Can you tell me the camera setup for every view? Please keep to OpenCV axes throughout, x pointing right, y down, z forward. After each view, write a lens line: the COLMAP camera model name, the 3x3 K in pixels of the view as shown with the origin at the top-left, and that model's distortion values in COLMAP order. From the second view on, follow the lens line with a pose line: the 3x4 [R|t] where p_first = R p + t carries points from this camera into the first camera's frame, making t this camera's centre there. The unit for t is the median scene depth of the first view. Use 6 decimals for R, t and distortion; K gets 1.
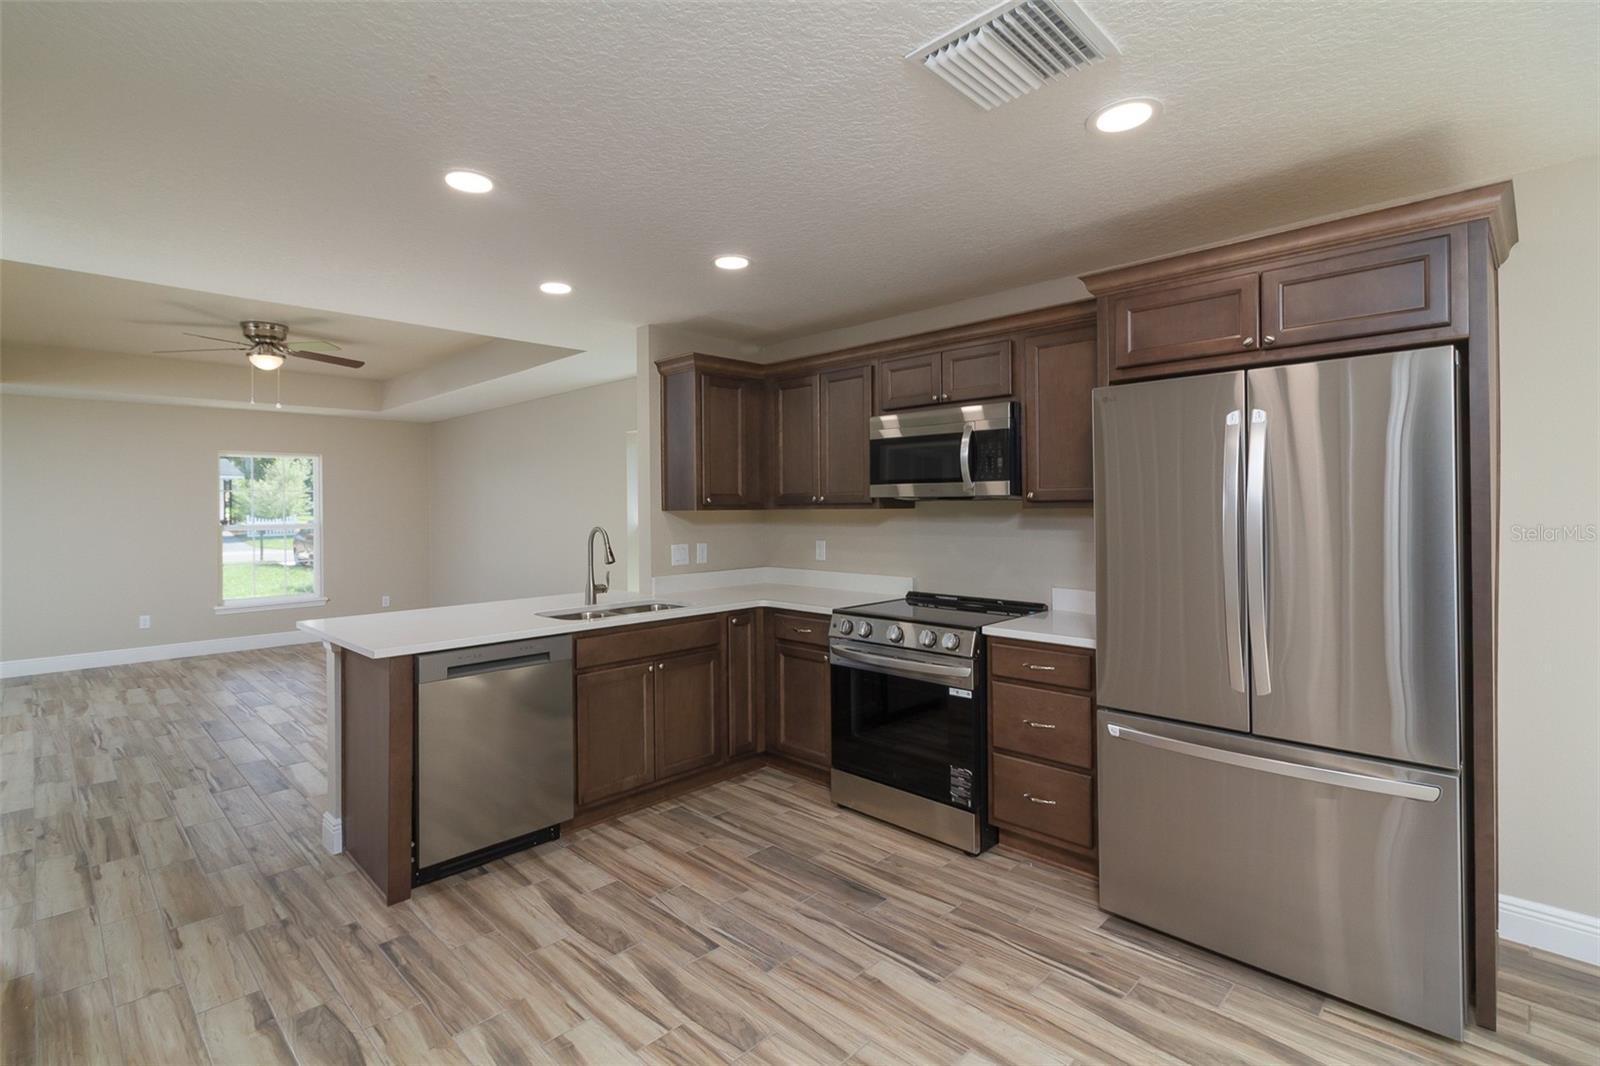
lens RADIAL K [[757.0, 0, 799.6], [0, 757.0, 519.0], [0, 0, 1]] dist [-0.005104, -0.000818]
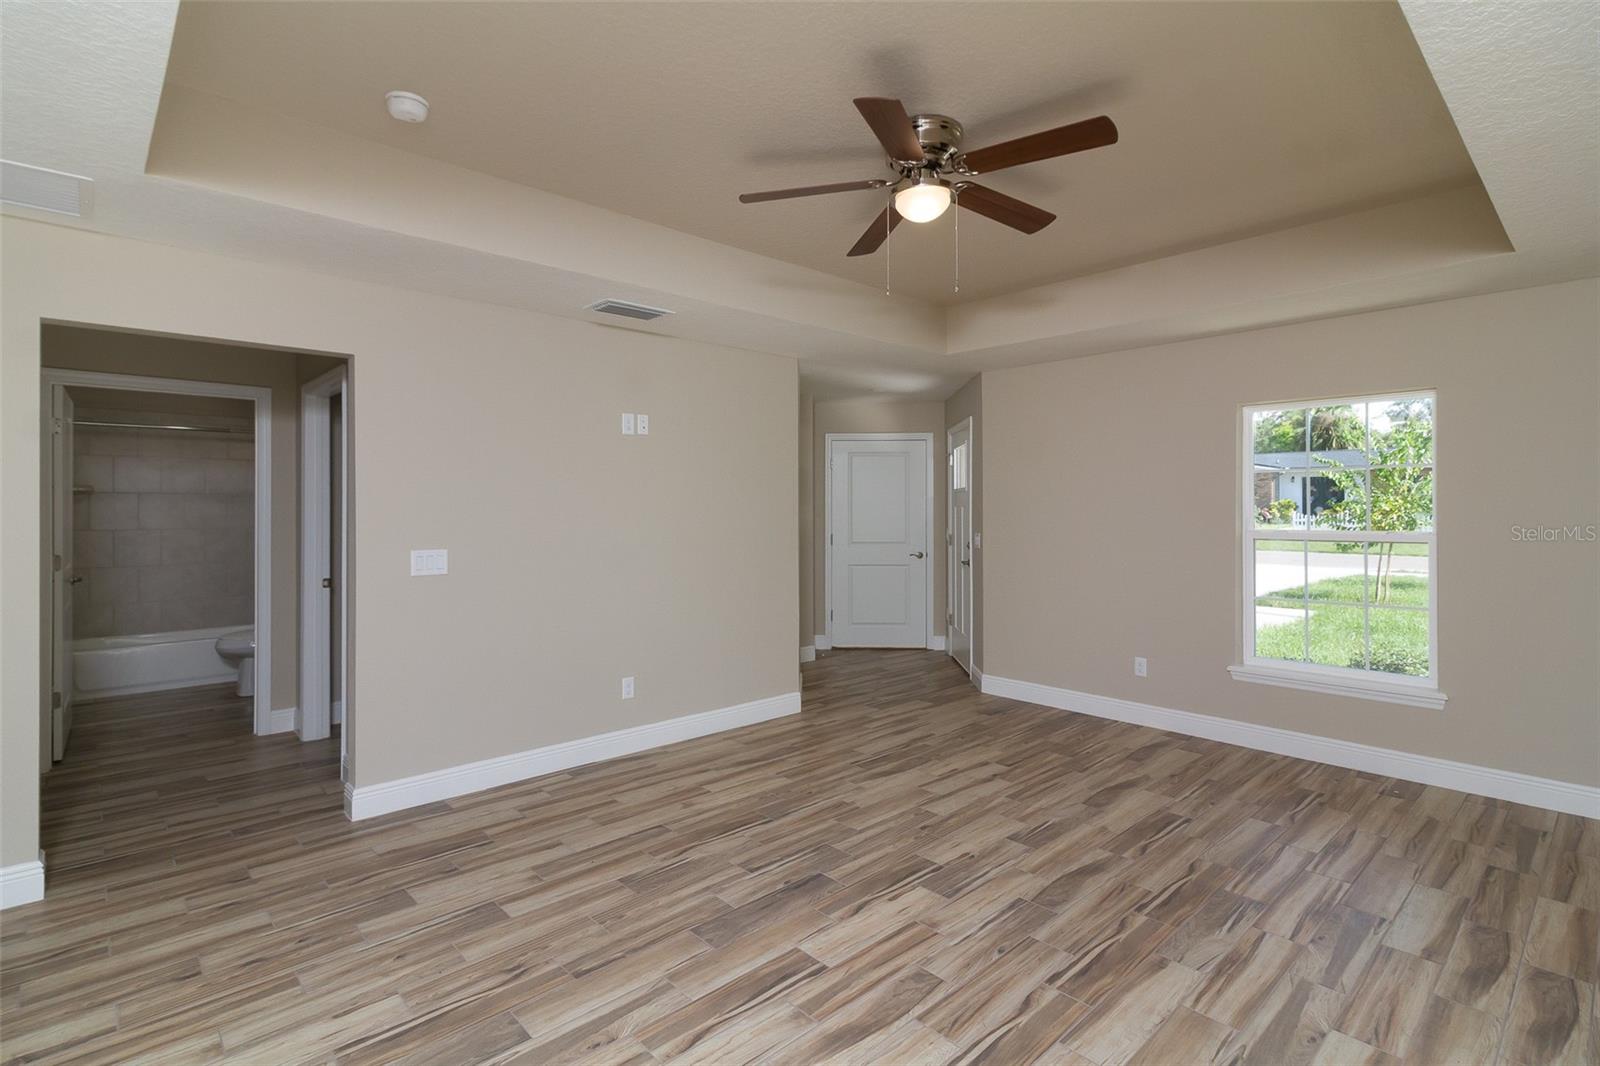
lens RADIAL K [[757.0, 0, 792.5], [0, 757.0, 521.4], [0, 0, 1]] dist [-0.005104, -0.000818]
pose [[-0.050333, 0.030583, -0.998264, -0.325183], [-0.007576, 0.999491, 0.031002, -0.014170], [0.998704, 0.009123, -0.050076, 1.457672]]
